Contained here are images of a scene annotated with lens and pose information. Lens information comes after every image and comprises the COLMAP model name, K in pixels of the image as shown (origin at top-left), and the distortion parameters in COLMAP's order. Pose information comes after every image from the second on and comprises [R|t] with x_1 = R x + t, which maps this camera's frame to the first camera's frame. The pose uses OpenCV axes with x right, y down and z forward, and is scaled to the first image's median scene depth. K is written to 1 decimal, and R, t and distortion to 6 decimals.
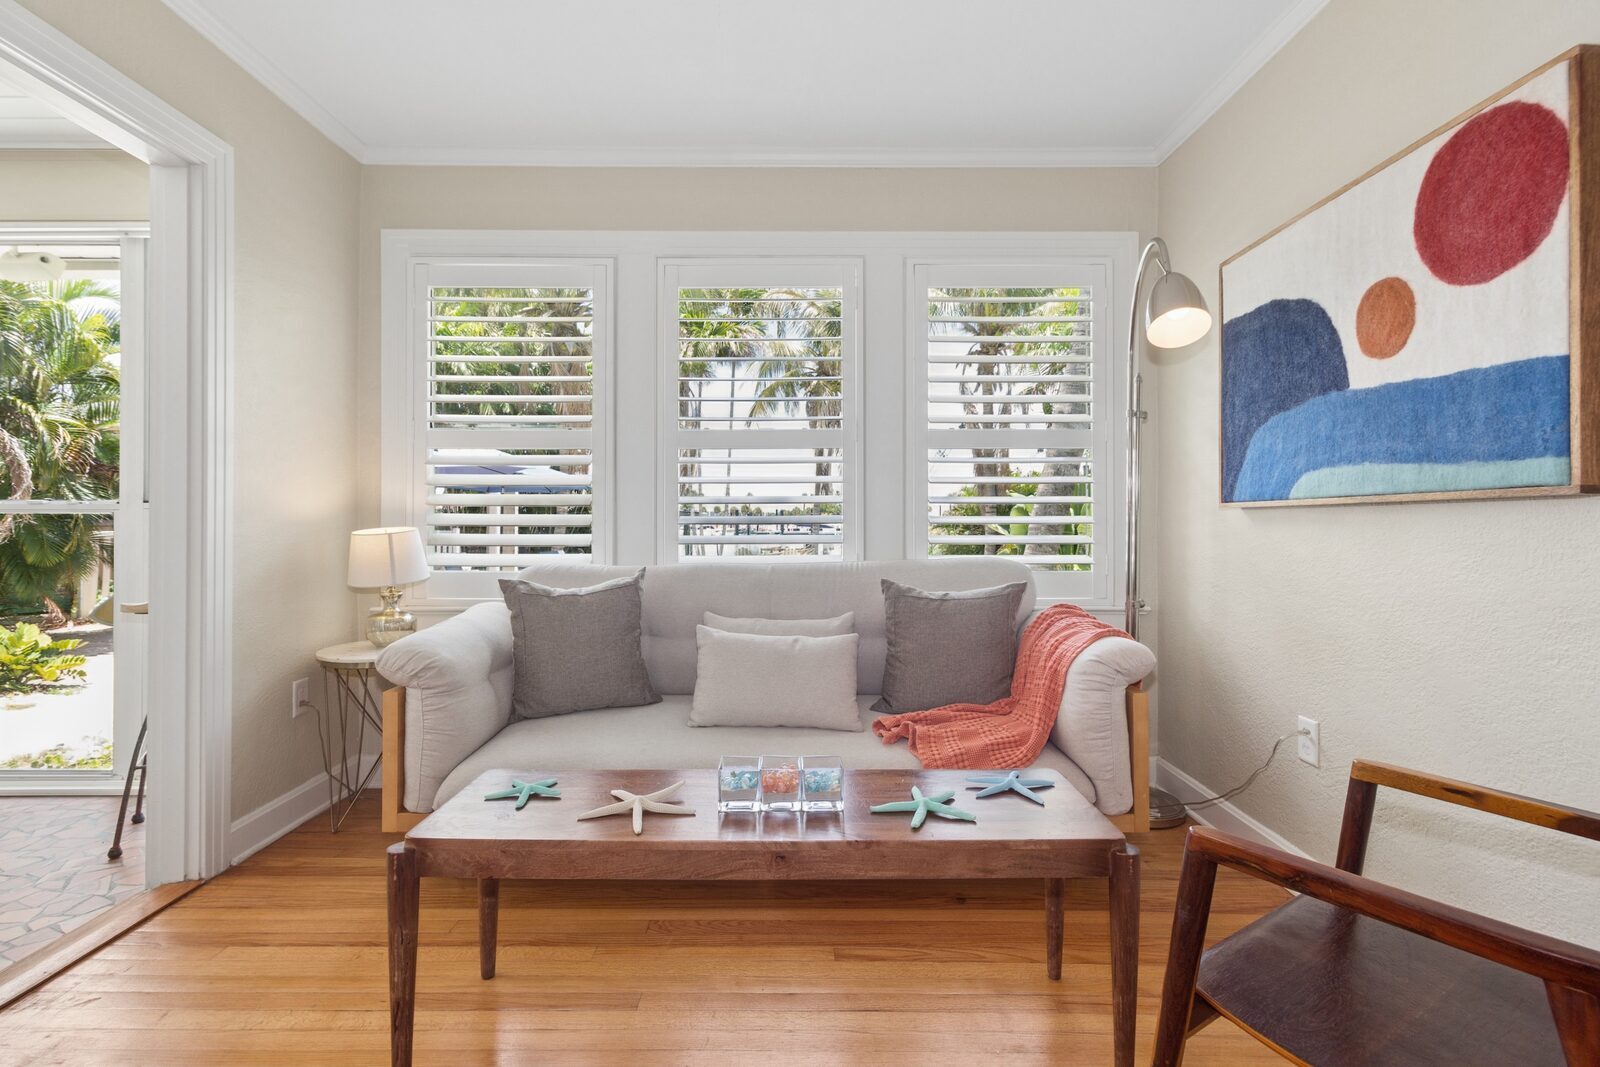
lens RADIAL K [[752.5, 0, 791.0], [0, 752.5, 504.2], [0, 0, 1]] dist [0.002106, 0.000668]
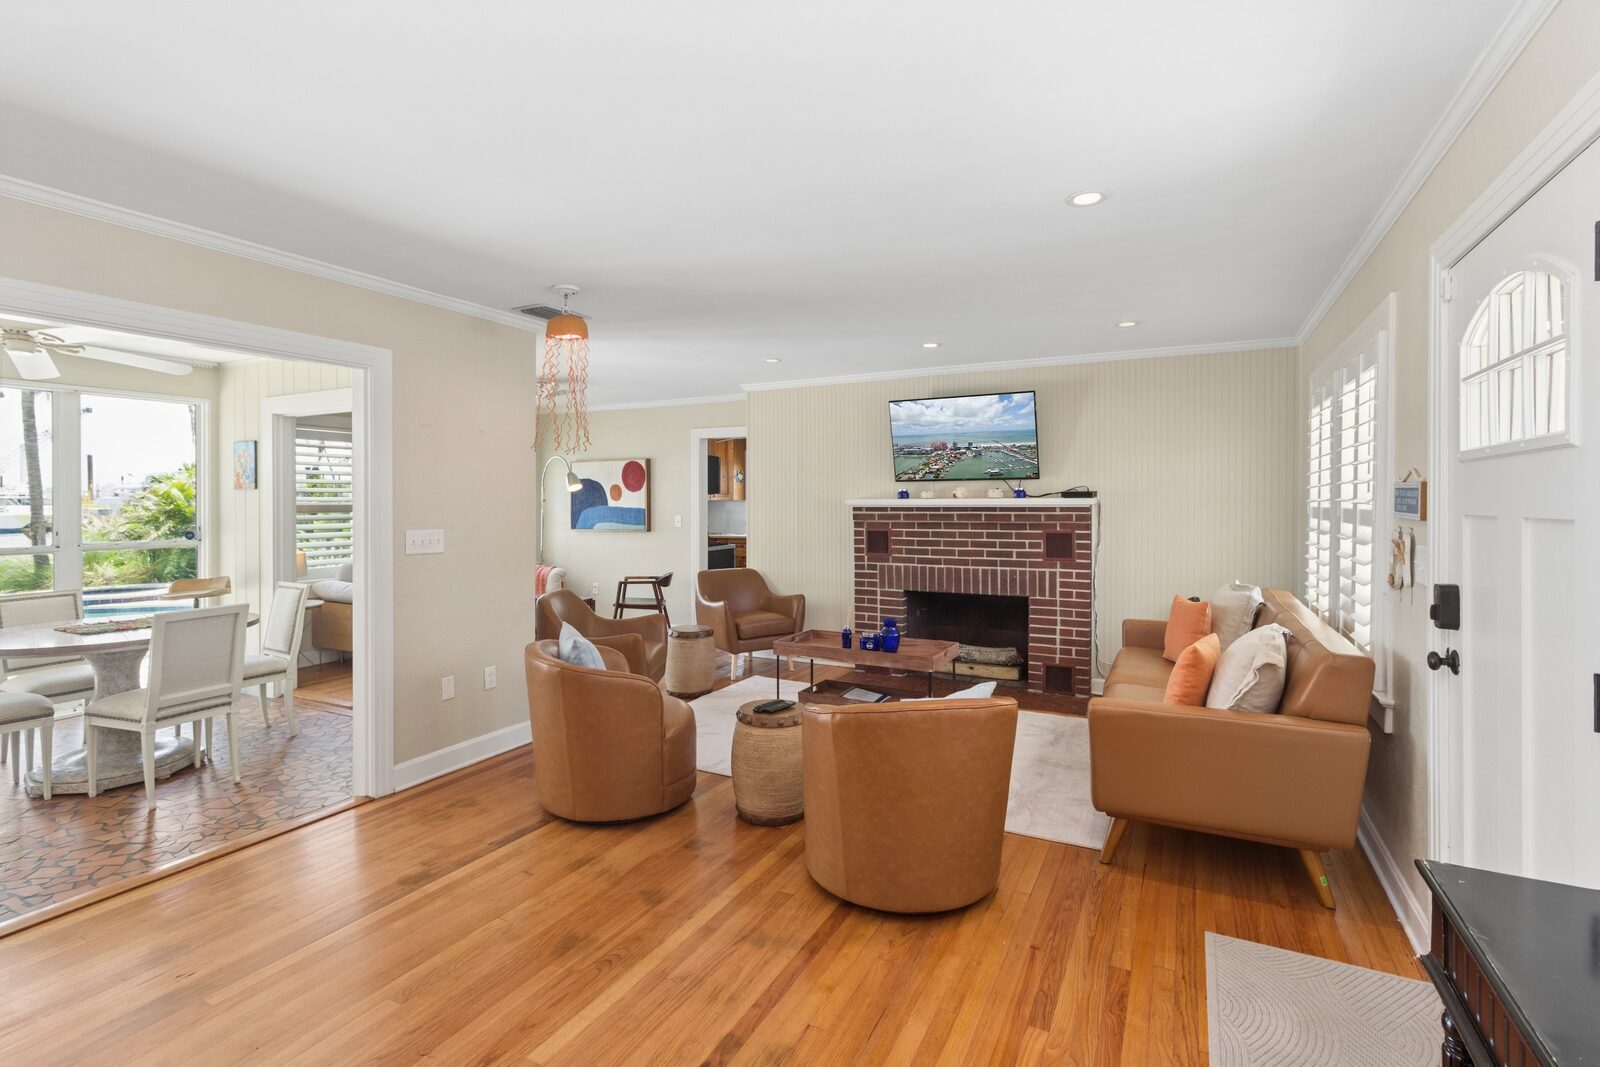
lens RADIAL K [[752.5, 0, 791.0], [0, 752.5, 504.2], [0, 0, 1]] dist [0.002106, 0.000668]
pose [[0.466232, -0.005611, 0.884645, -2.786711], [-0.012359, 0.999841, 0.012855, -0.234391], [-0.884576, -0.016927, 0.466089, -2.114173]]
